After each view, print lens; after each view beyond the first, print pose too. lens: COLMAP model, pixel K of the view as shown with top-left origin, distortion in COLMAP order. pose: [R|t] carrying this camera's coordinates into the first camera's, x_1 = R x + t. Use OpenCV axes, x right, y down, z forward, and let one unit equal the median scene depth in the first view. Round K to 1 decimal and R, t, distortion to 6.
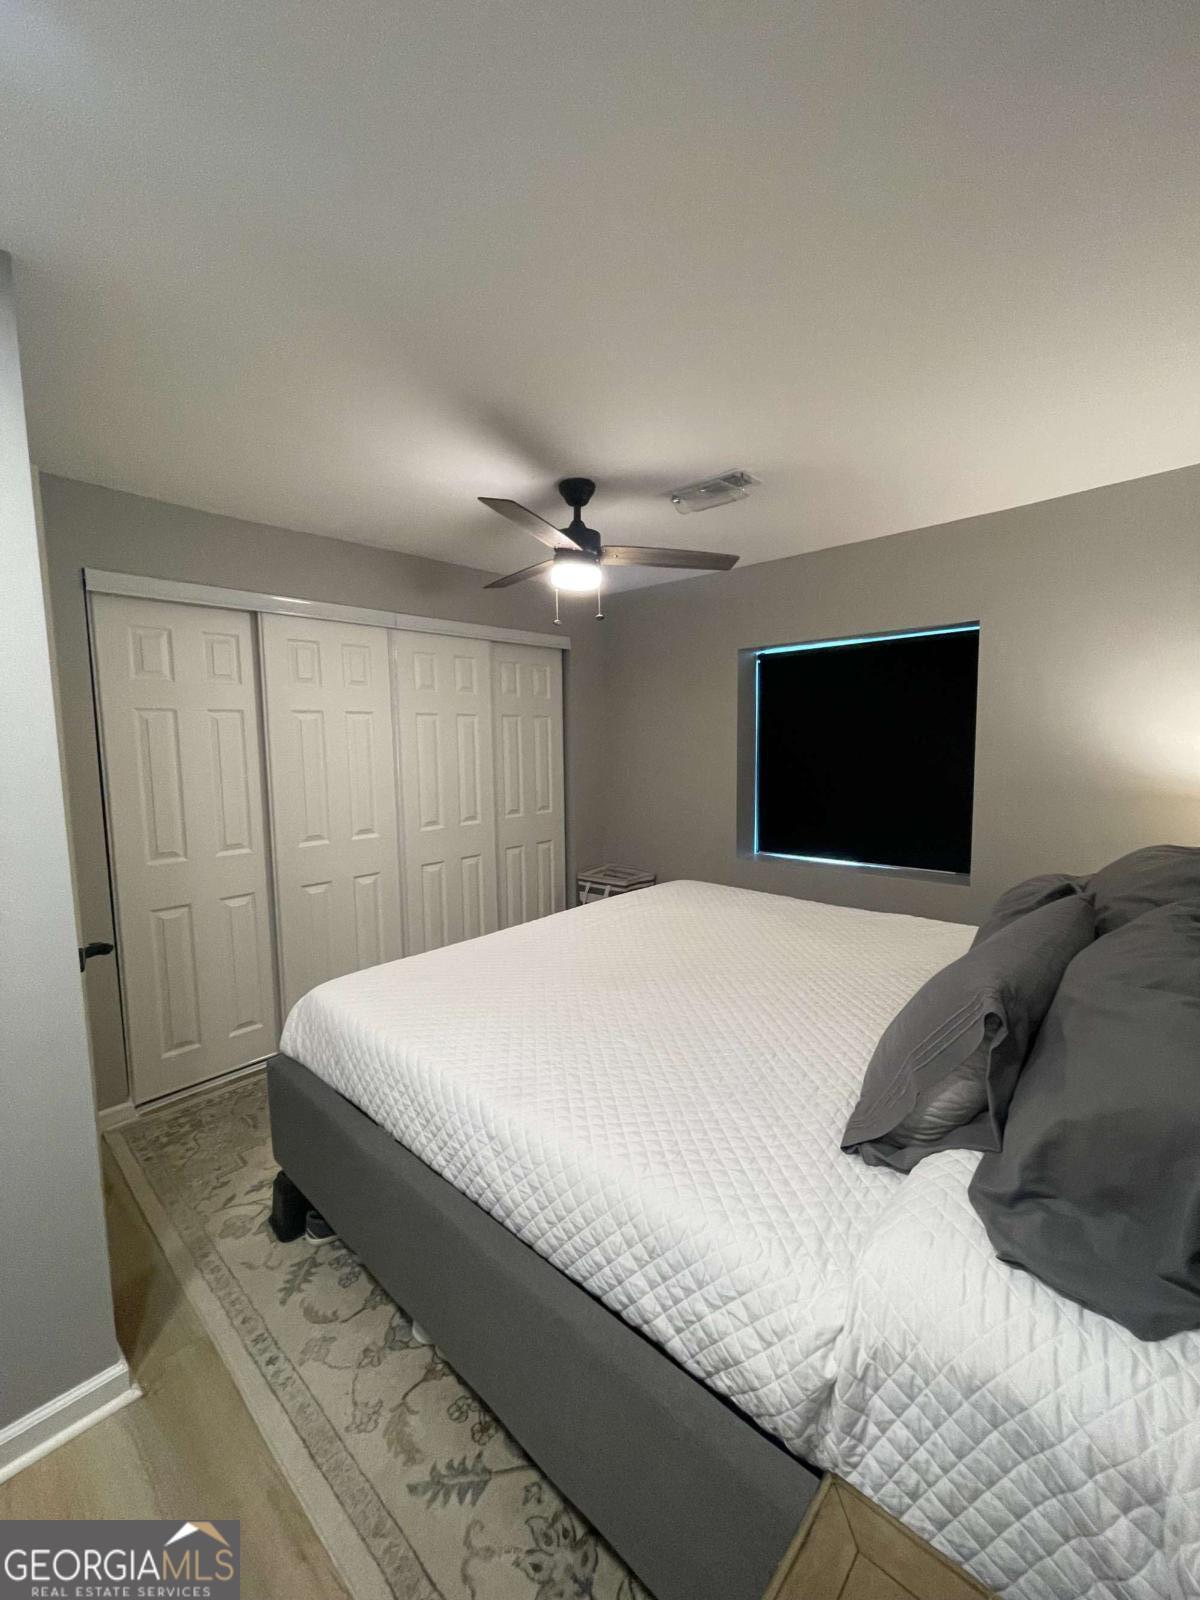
lens RADIAL K [[642.4, 0, 594.9], [0, 642.4, 800.1], [0, 0, 1]] dist [-0.000438, -0.000020]
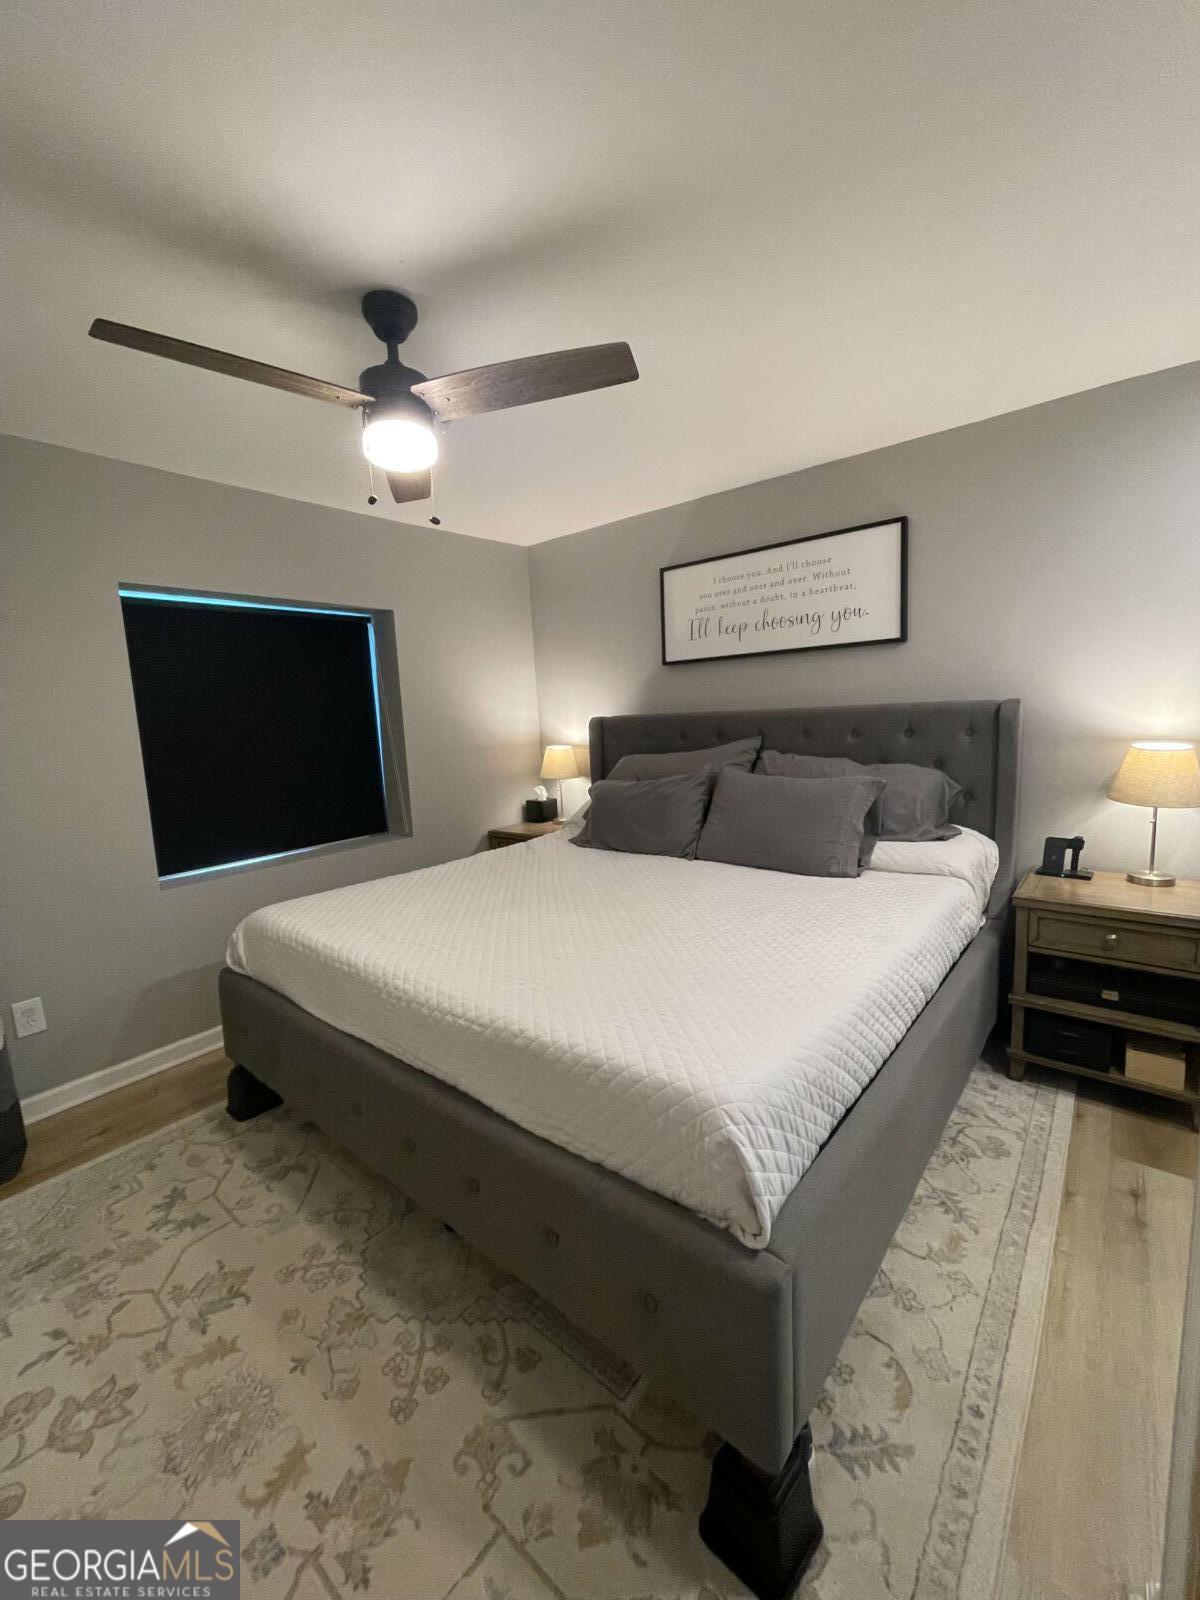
lens RADIAL K [[642.4, 0, 594.9], [0, 642.4, 800.1], [0, 0, 1]] dist [-0.000438, -0.000020]
pose [[-0.054704, -0.110074, 0.992417, -1.153143], [0.136515, 0.983748, 0.116638, -0.048030], [-0.989126, 0.141860, -0.038788, 1.346884]]
